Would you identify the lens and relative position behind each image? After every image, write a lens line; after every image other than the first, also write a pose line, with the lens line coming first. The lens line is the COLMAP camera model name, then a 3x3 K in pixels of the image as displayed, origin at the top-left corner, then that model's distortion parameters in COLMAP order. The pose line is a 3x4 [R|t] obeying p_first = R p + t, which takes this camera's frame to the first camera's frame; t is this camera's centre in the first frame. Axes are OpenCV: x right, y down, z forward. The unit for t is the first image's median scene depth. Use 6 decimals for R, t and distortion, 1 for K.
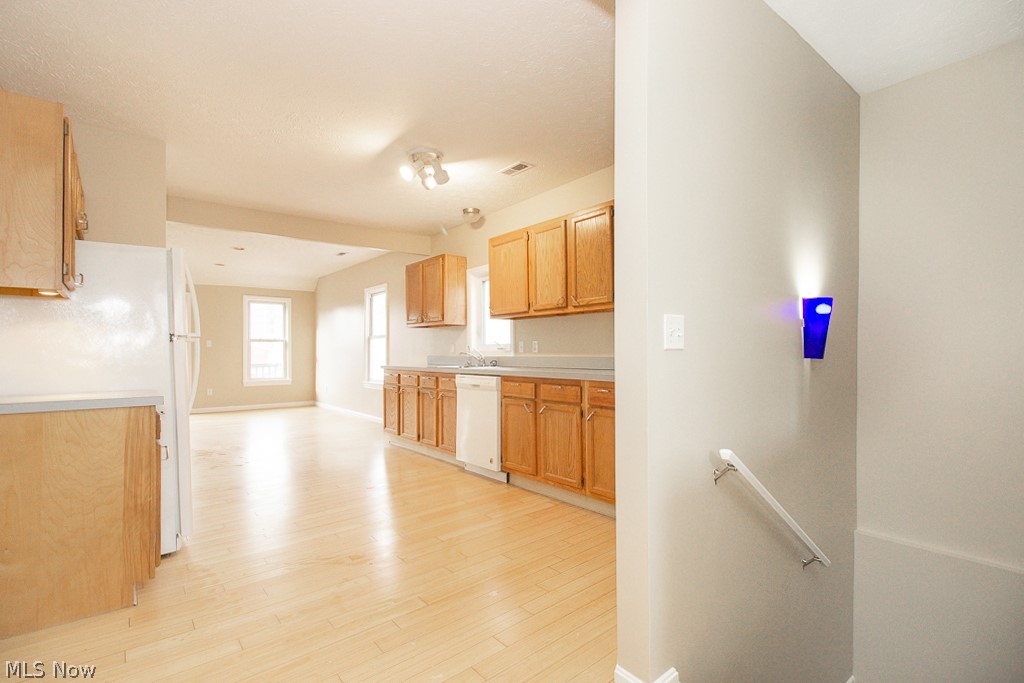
lens RADIAL K [[476.7, 0, 528.0], [0, 476.7, 348.4], [0, 0, 1]] dist [0.008129, -0.007466]
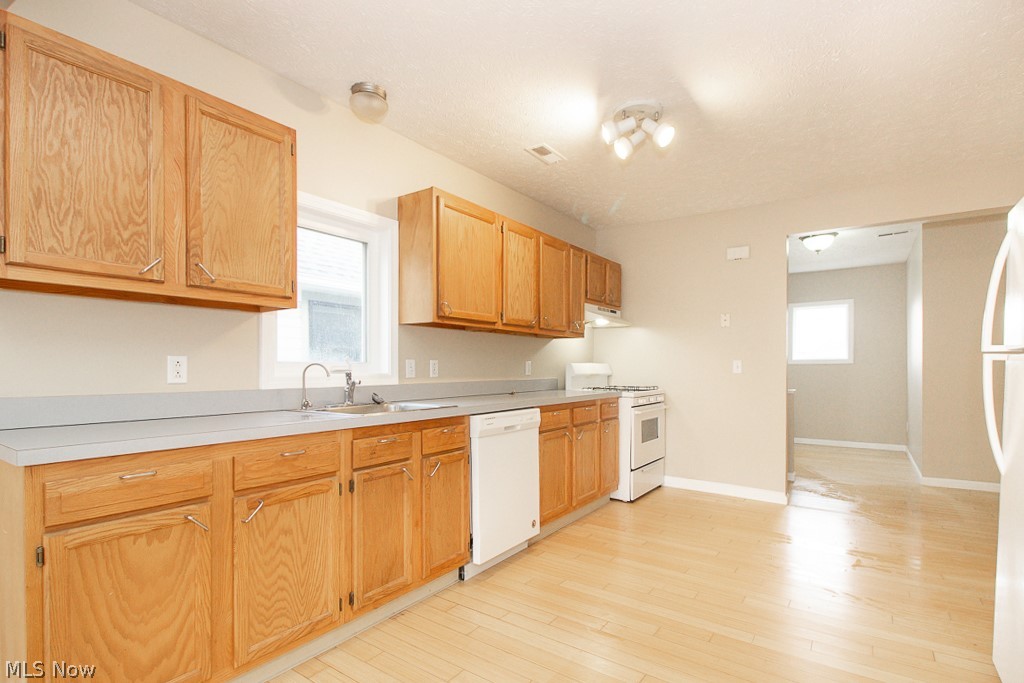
lens RADIAL K [[476.7, 0, 524.5], [0, 476.7, 371.8], [0, 0, 1]] dist [0.008129, -0.007466]
pose [[-0.240839, 0.001801, 0.970563, -0.665831], [-0.001335, 0.999997, -0.002187, 0.002459], [-0.970564, -0.001823, -0.240836, 1.005547]]
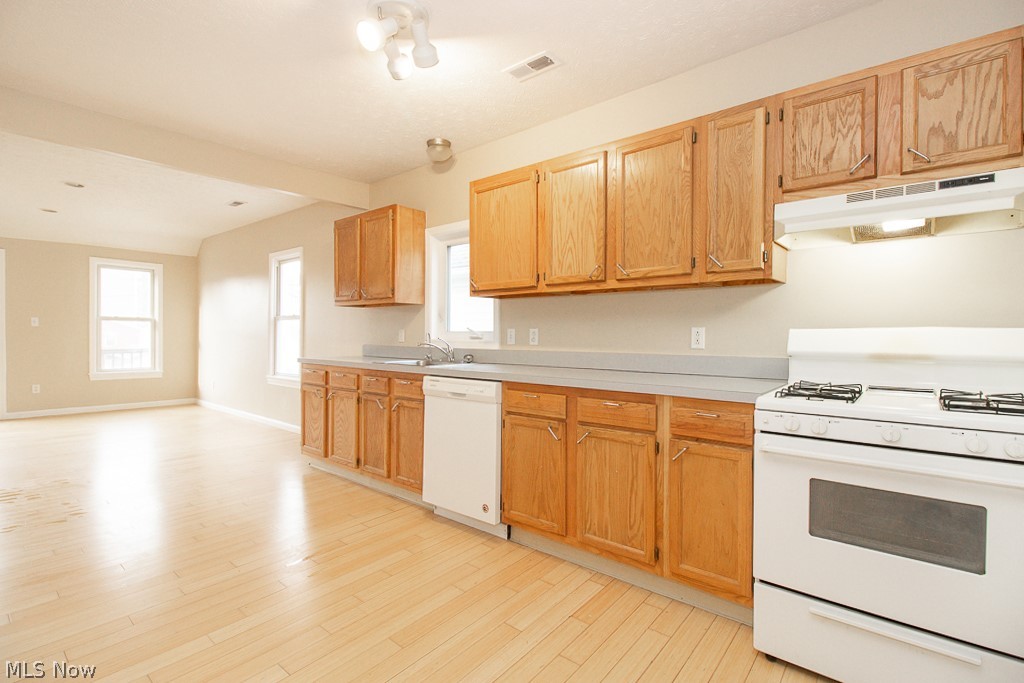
lens RADIAL K [[476.7, 0, 528.2], [0, 476.7, 340.9], [0, 0, 1]] dist [0.008129, -0.007466]
pose [[0.983235, 0.012257, 0.181933, -0.119904], [-0.015555, 0.999739, 0.016714, -0.008799], [-0.181680, -0.019264, 0.983169, 0.284497]]
